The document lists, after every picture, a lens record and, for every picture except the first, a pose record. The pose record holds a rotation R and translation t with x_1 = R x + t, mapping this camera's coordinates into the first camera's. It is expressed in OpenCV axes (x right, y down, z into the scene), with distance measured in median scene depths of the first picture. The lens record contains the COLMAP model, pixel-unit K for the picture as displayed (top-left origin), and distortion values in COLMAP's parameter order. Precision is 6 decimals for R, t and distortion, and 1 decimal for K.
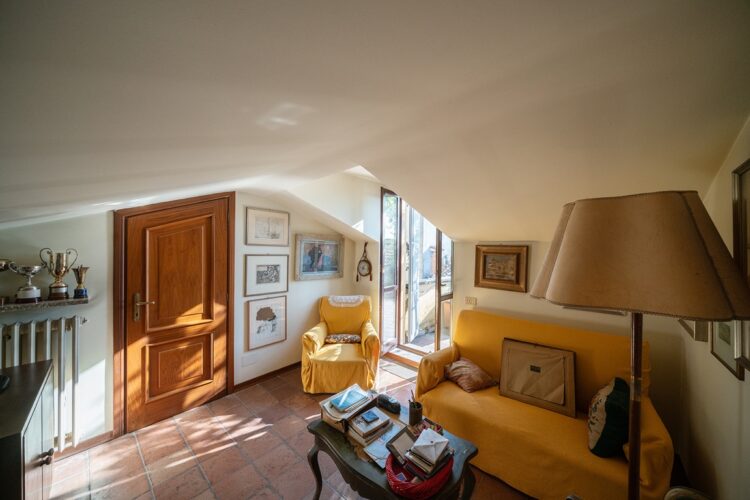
lens RADIAL K [[259.5, 0, 377.3], [0, 259.5, 250.4], [0, 0, 1]] dist [-0.004026, -0.000361]
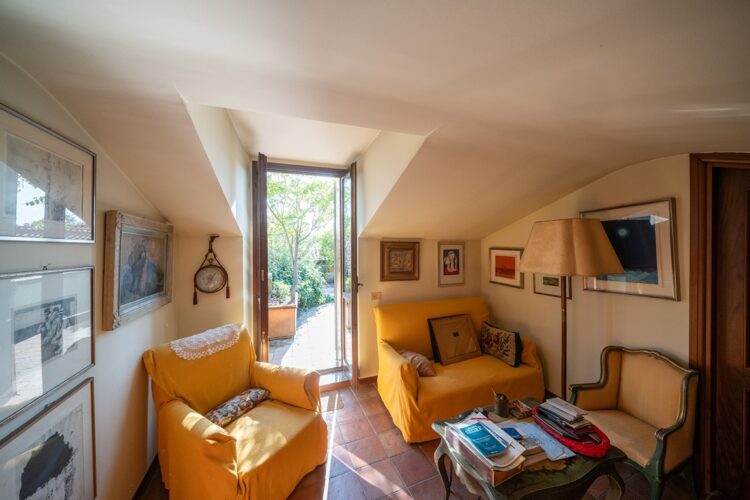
lens RADIAL K [[259.5, 0, 376.6], [0, 259.5, 246.1], [0, 0, 1]] dist [-0.004026, -0.000361]
pose [[0.459854, -0.015417, 0.887861, -0.496800], [0.009084, 0.999879, 0.012656, -0.013100], [-0.887948, 0.002246, 0.459938, 0.486712]]
